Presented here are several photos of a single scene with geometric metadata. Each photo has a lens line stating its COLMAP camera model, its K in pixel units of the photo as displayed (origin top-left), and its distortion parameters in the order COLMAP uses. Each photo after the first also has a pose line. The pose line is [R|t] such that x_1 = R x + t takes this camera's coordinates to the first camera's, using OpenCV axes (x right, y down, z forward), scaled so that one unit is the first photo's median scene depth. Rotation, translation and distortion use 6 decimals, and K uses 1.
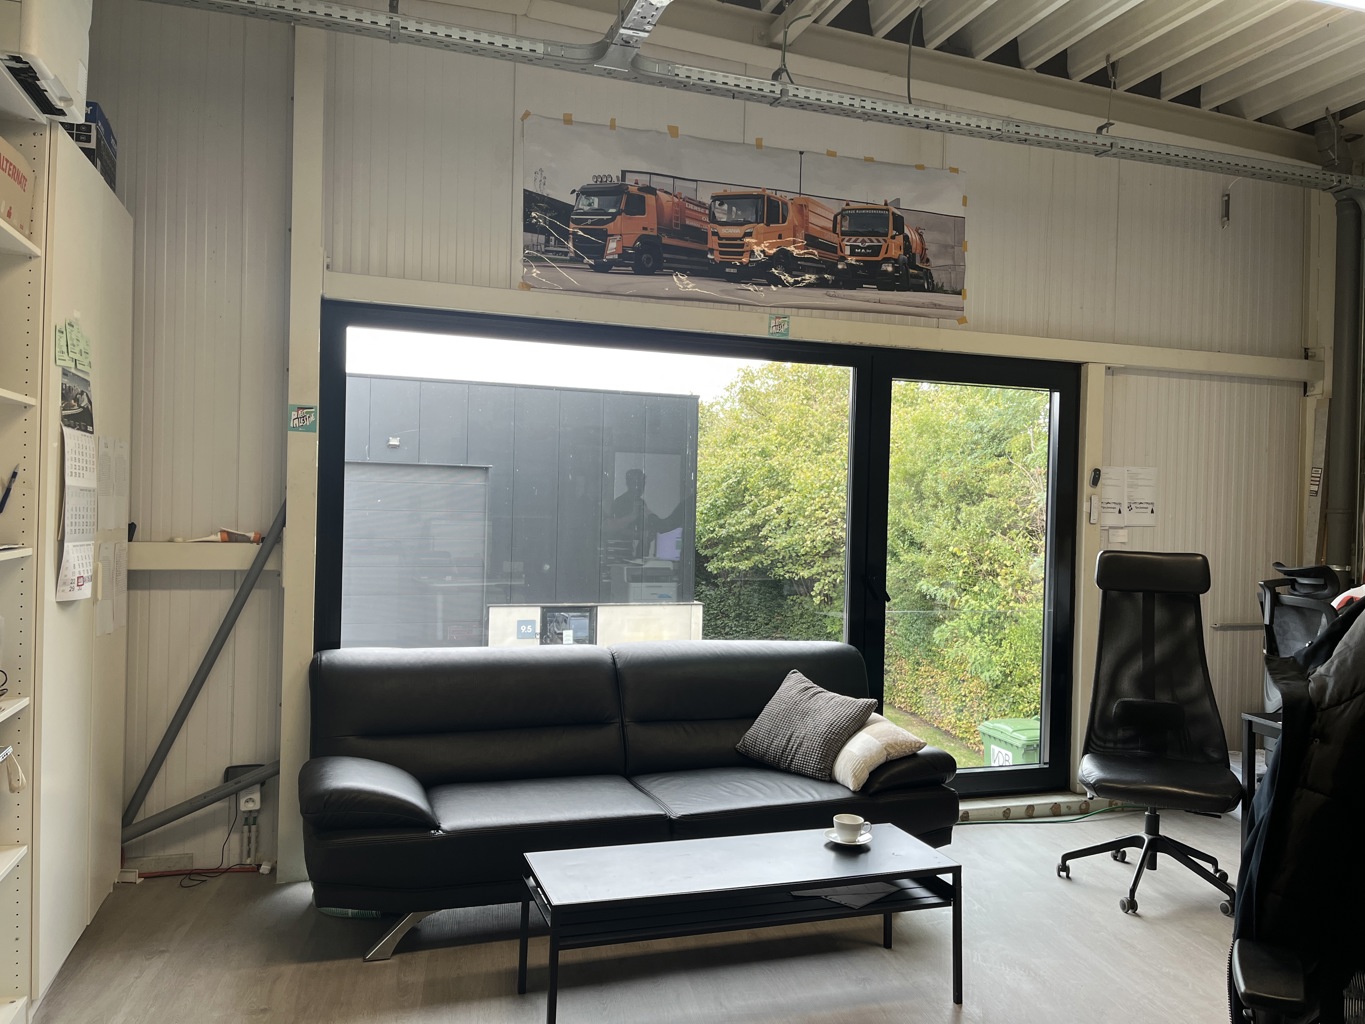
lens RADIAL K [[1036.5, 0, 682.2], [0, 1036.5, 516.6], [0, 0, 1]] dist [0.035467, -0.039644]
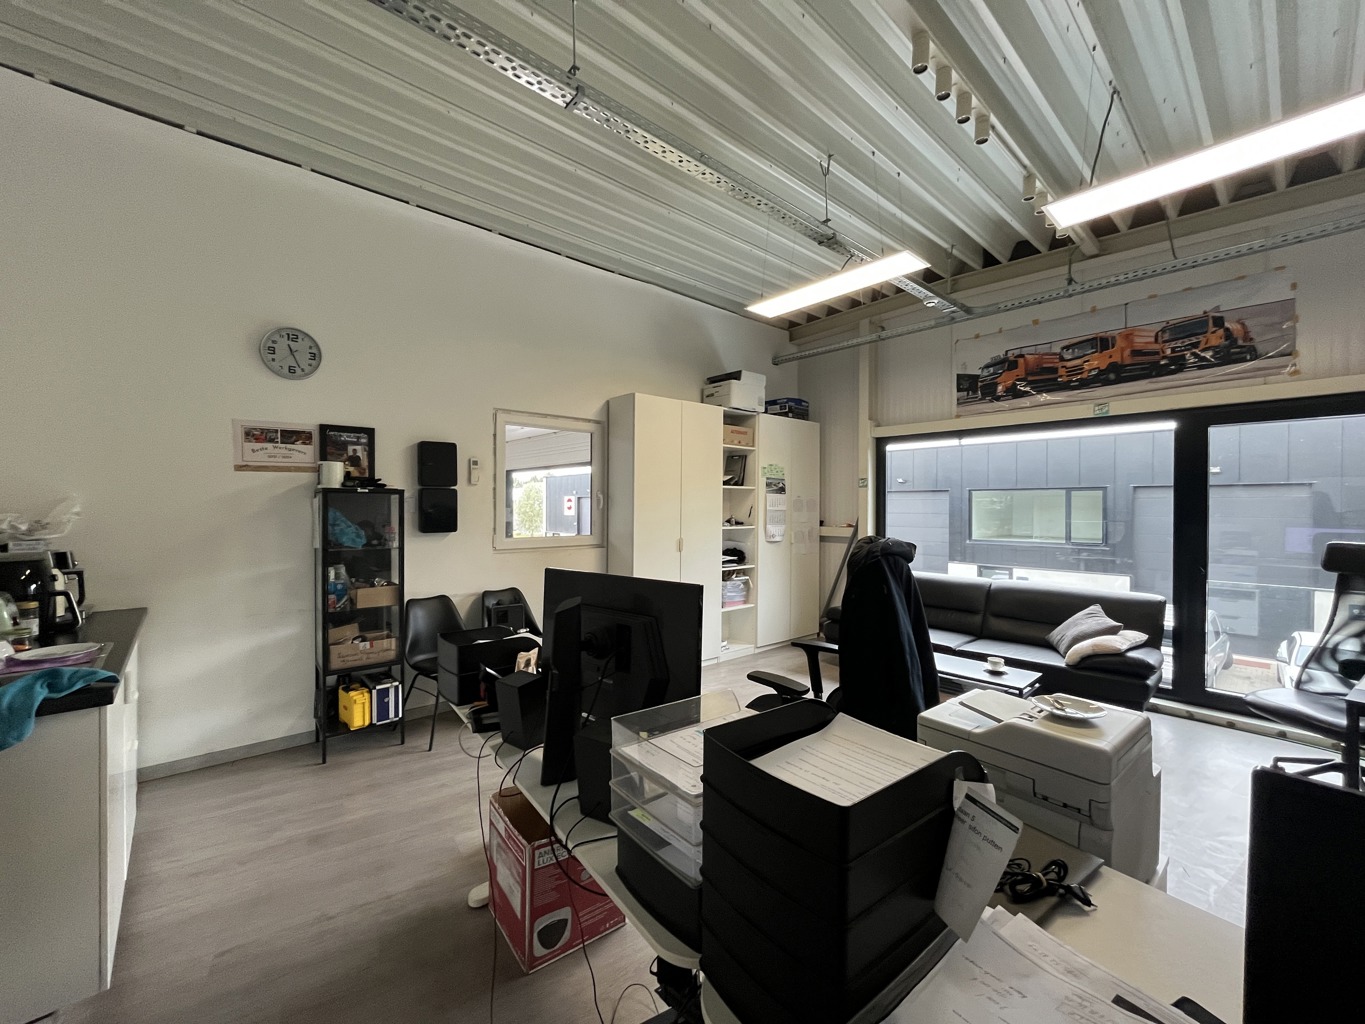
lens RADIAL K [[551.1, 0, 686.8], [0, 551.1, 508.9], [0, 0, 1]] dist [-0.004556, -0.000713]
pose [[0.402094, -0.019311, -0.915395, 0.656617], [-0.001574, 0.999762, -0.021782, 0.006411], [0.915597, 0.010199, 0.401968, -0.017395]]
